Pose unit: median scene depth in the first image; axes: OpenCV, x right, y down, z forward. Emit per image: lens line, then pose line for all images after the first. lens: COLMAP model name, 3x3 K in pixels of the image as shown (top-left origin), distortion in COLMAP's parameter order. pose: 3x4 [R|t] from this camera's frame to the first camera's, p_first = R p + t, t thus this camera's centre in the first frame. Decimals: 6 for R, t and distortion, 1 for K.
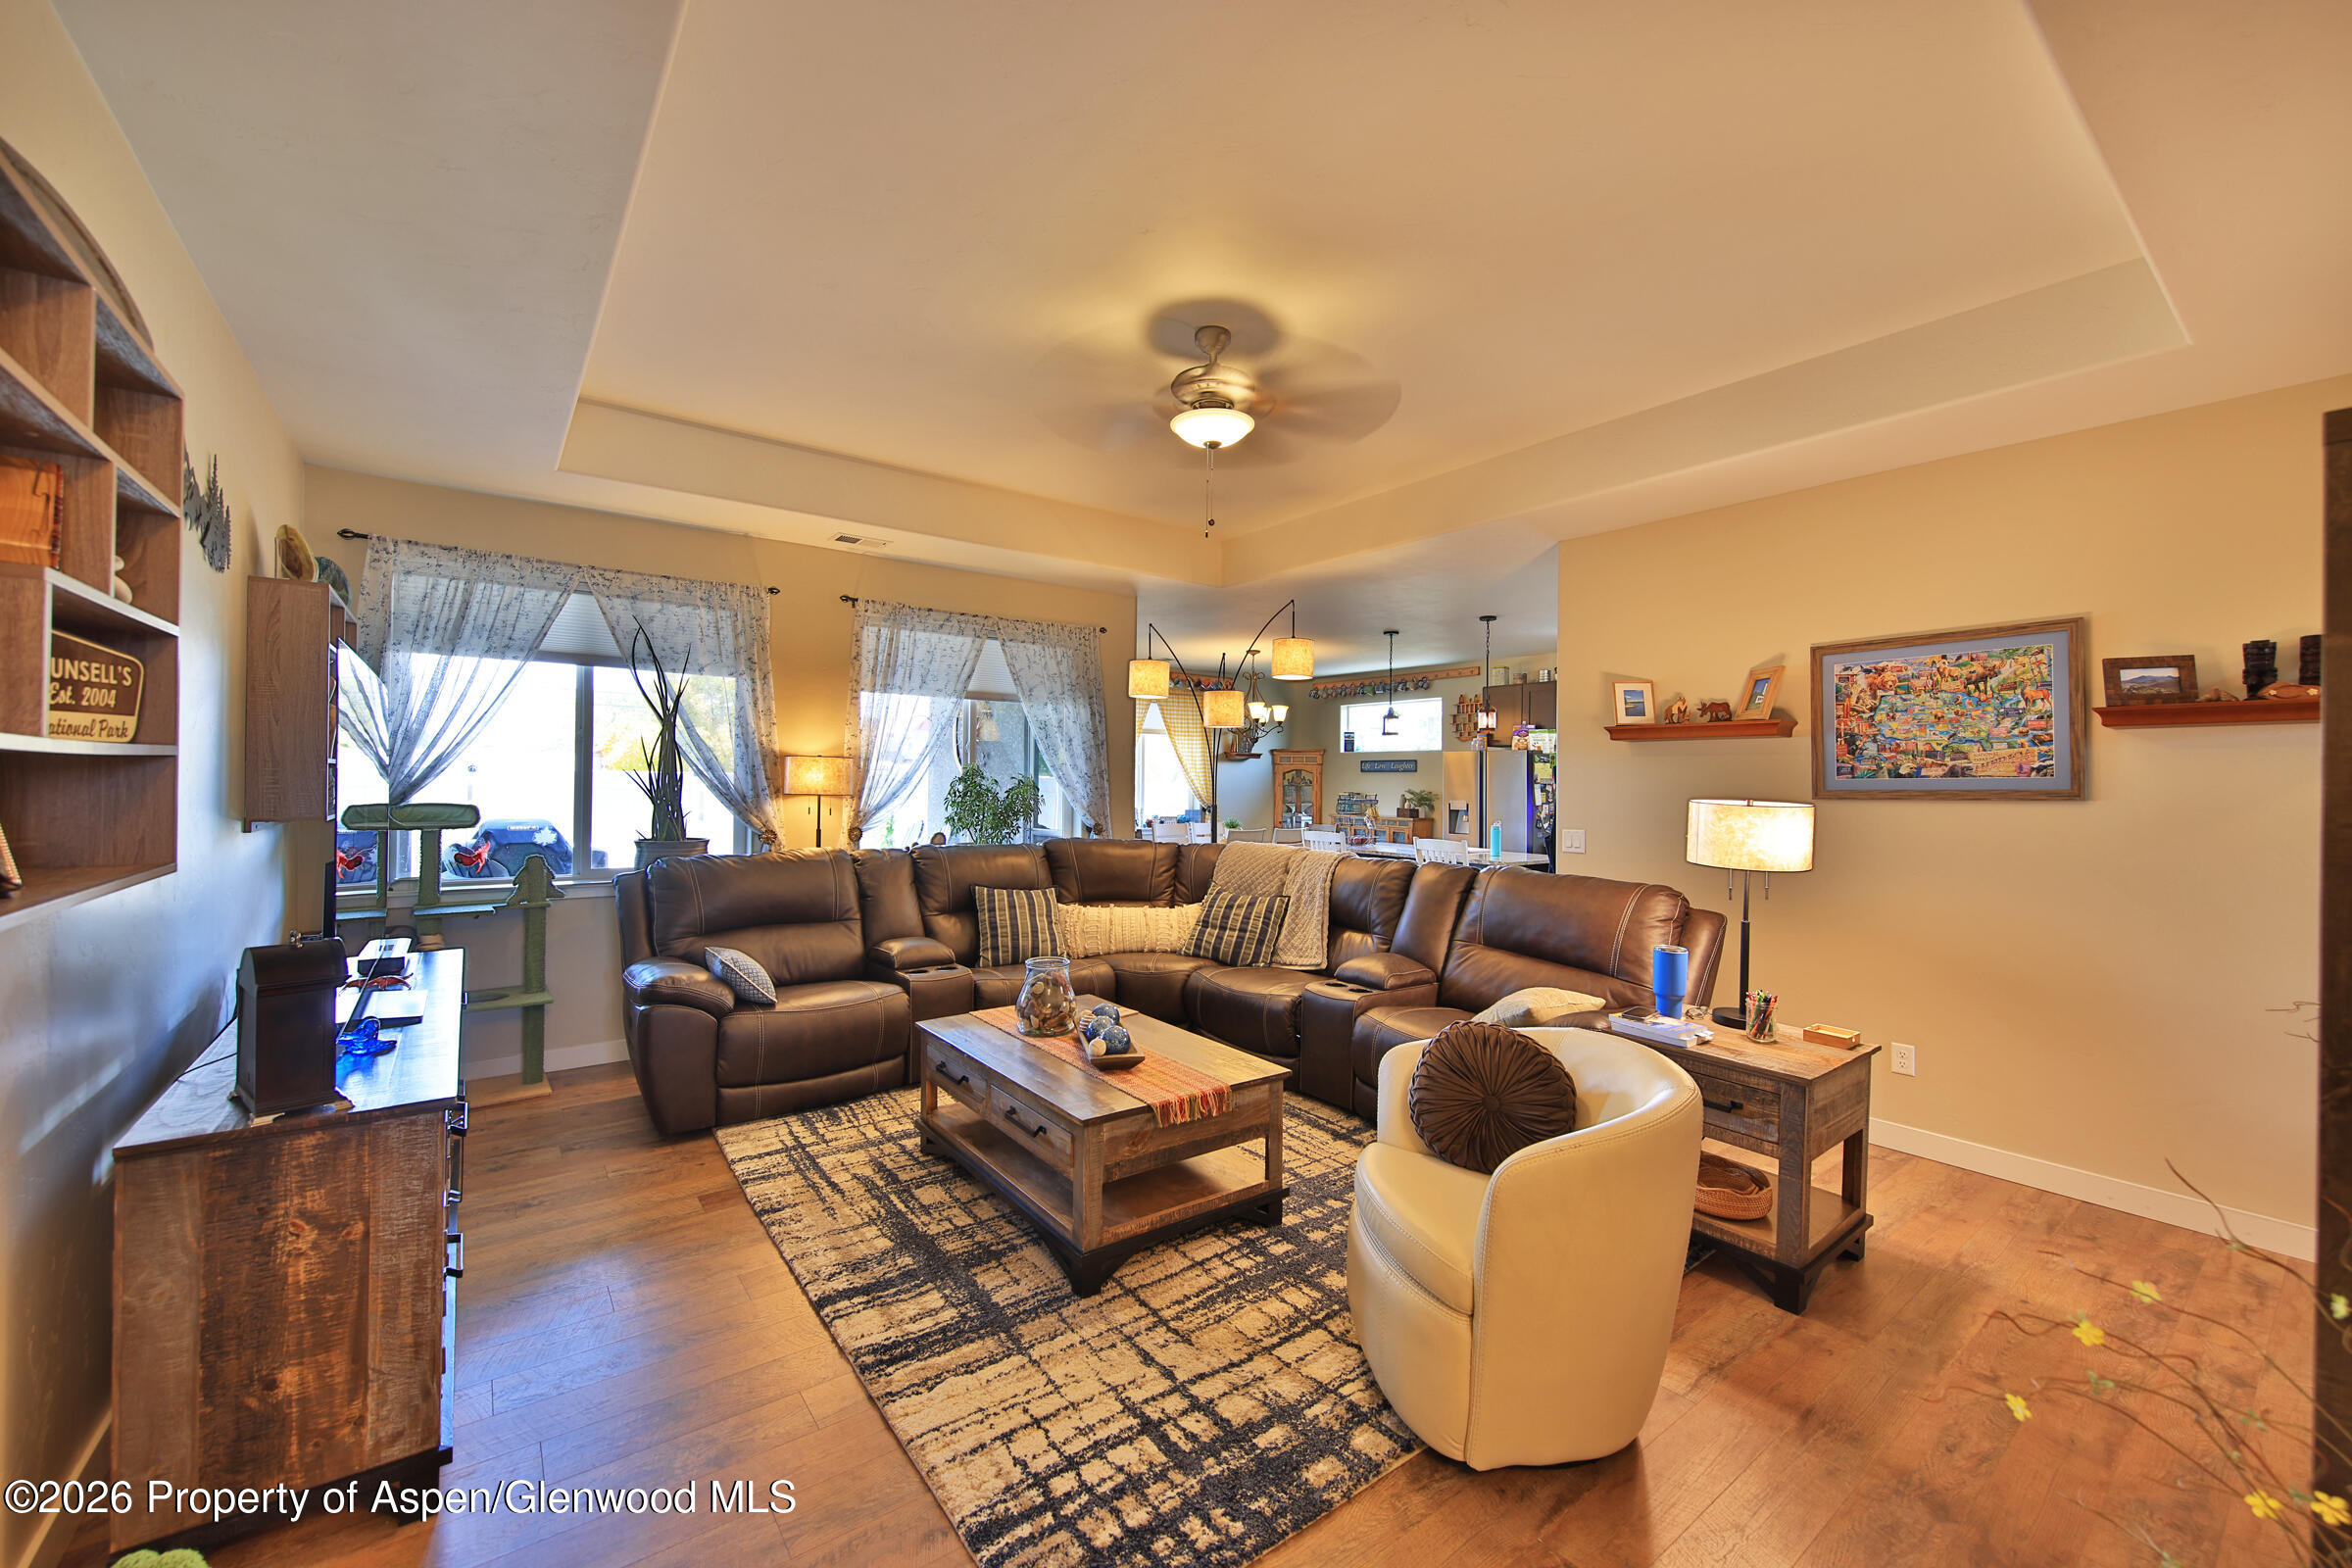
lens RADIAL K [[935.0, 0, 1176.9], [0, 935.0, 780.9], [0, 0, 1]] dist [0.000014, 0.000006]
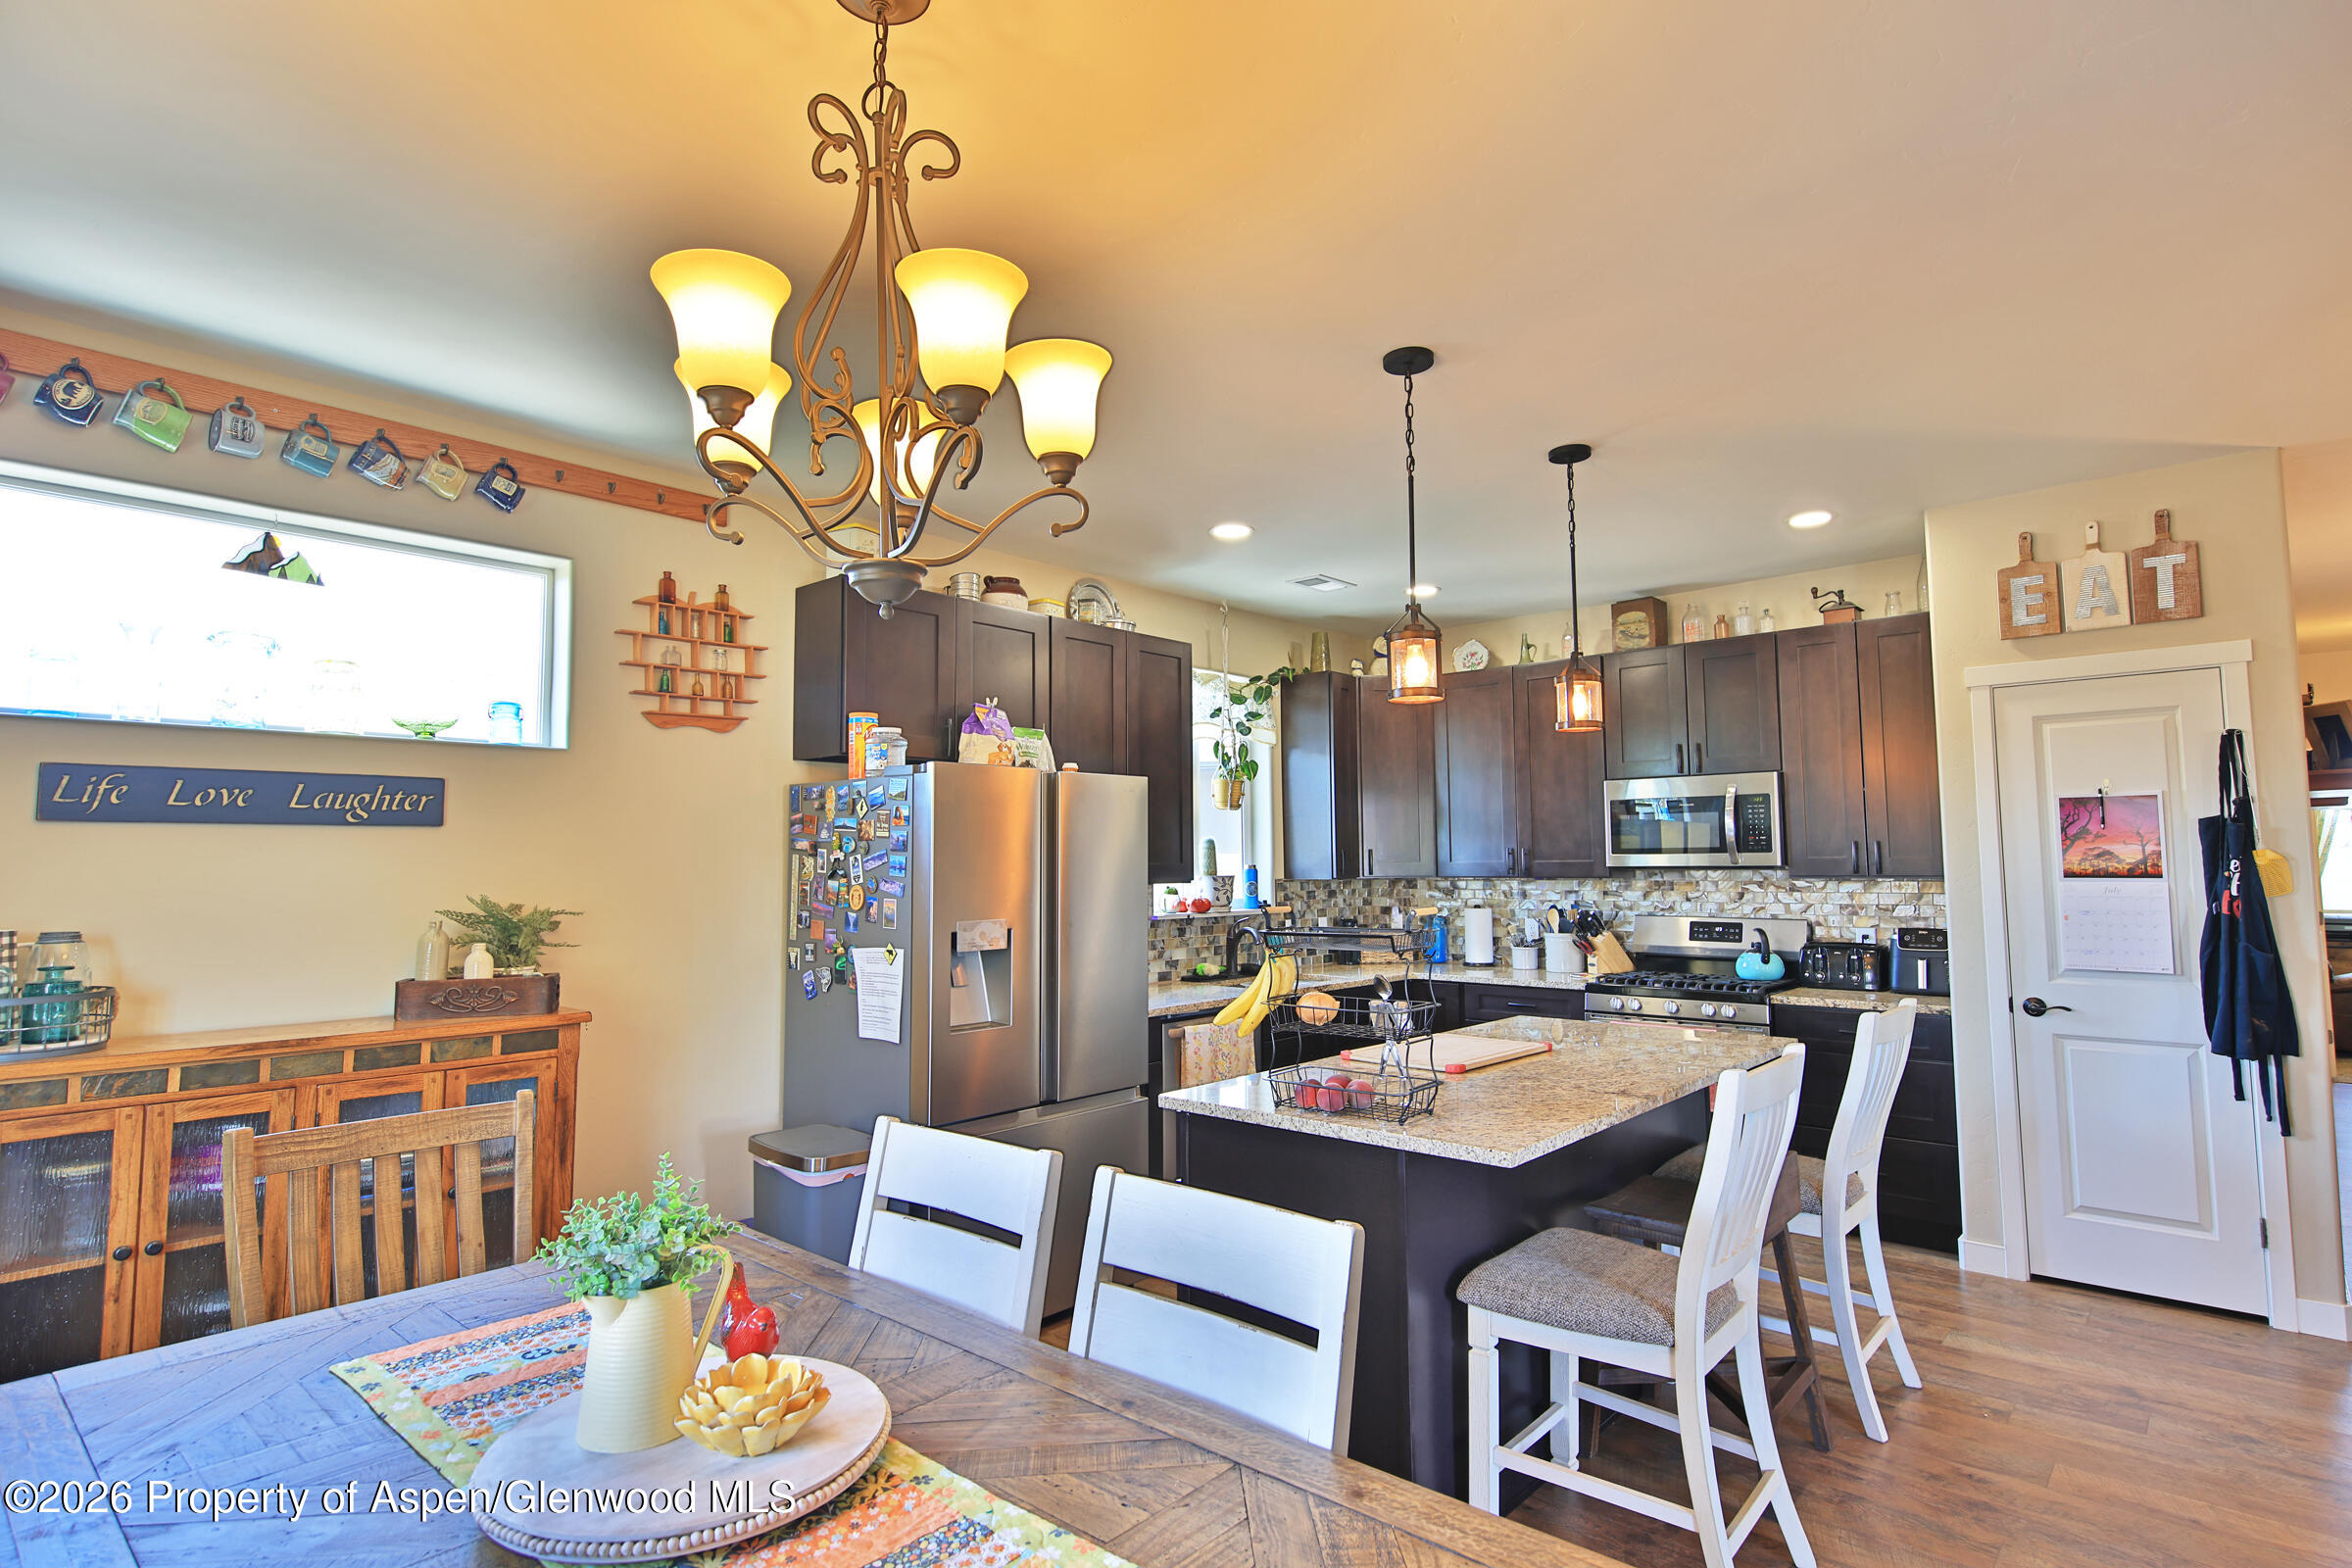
lens RADIAL K [[1194.2, 0, 1175.1], [0, 1194.2, 779.9], [0, 0, 1]] dist [0.016703, -0.003362]
pose [[-0.186288, 0.061897, 0.980544, -0.091769], [0.005139, 0.998061, -0.062027, -0.001482], [-0.982482, -0.006516, -0.186245, 0.855724]]
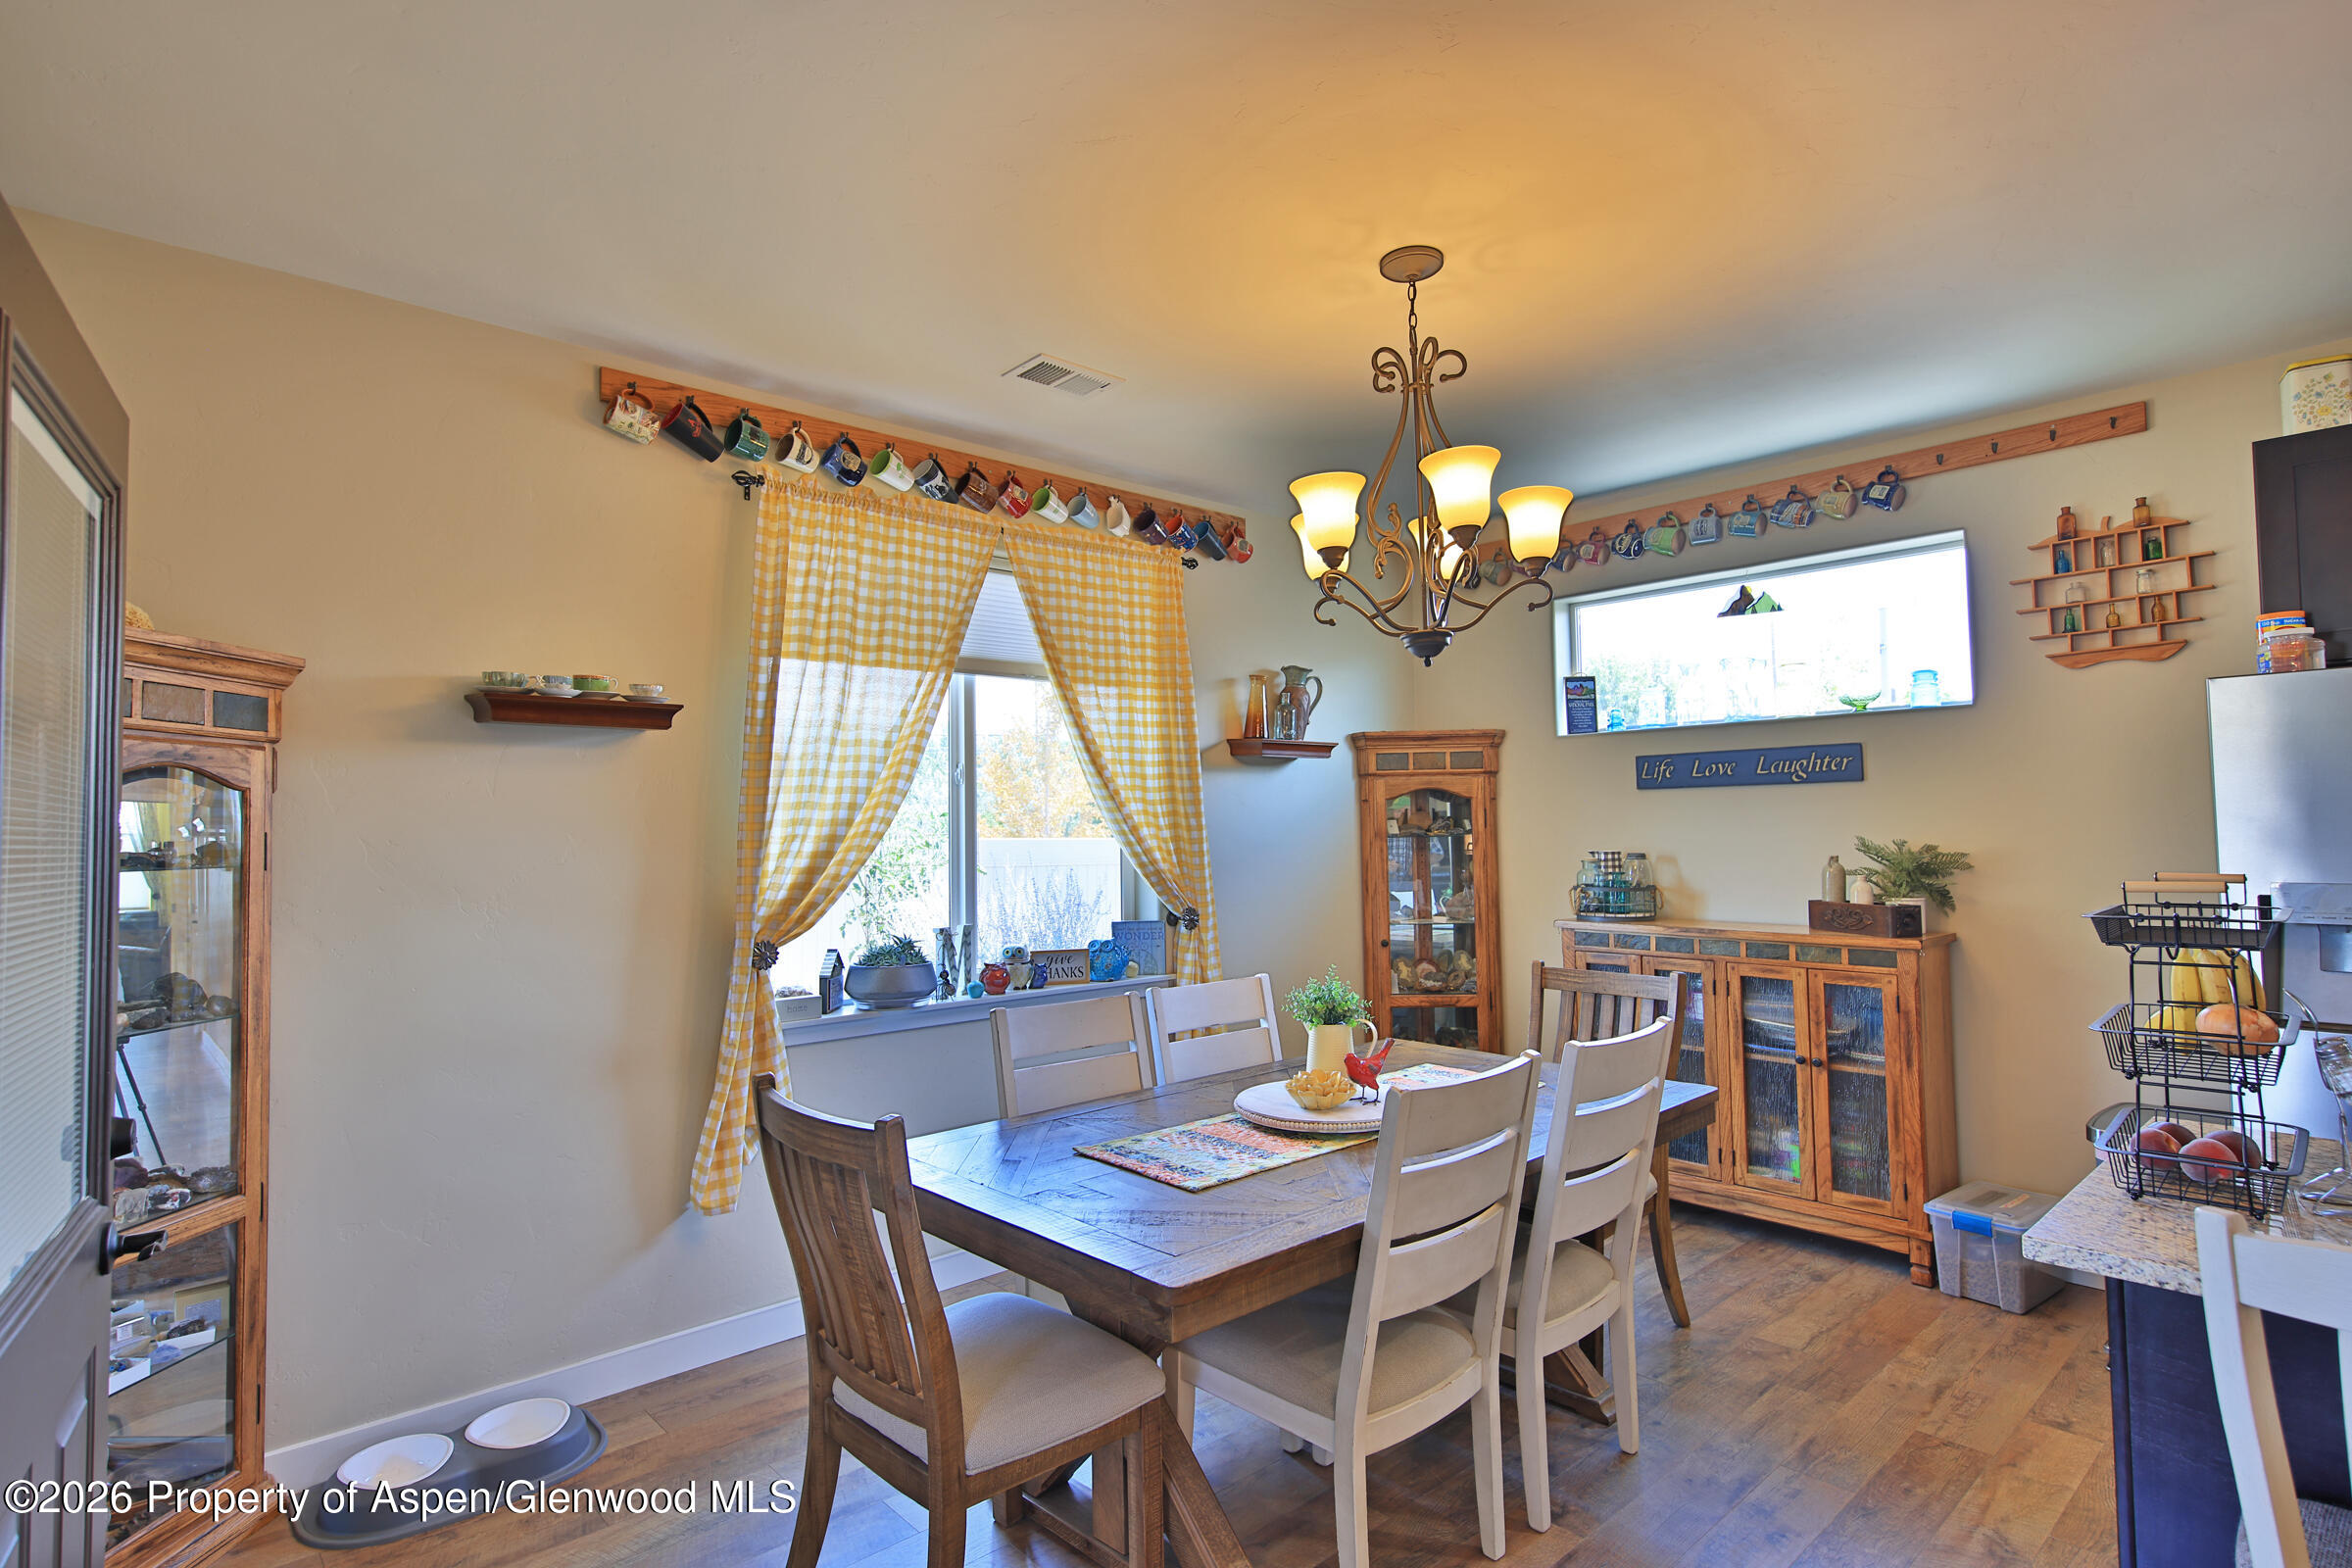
lens RADIAL K [[1194.2, 0, 1180.9], [0, 1194.2, 779.4], [0, 0, 1]] dist [0.016703, -0.003362]
pose [[0.995547, -0.021364, 0.091814, -0.004712], [0.025102, 0.998894, -0.039752, -0.000384], [-0.090863, 0.041879, 0.994982, 0.617112]]
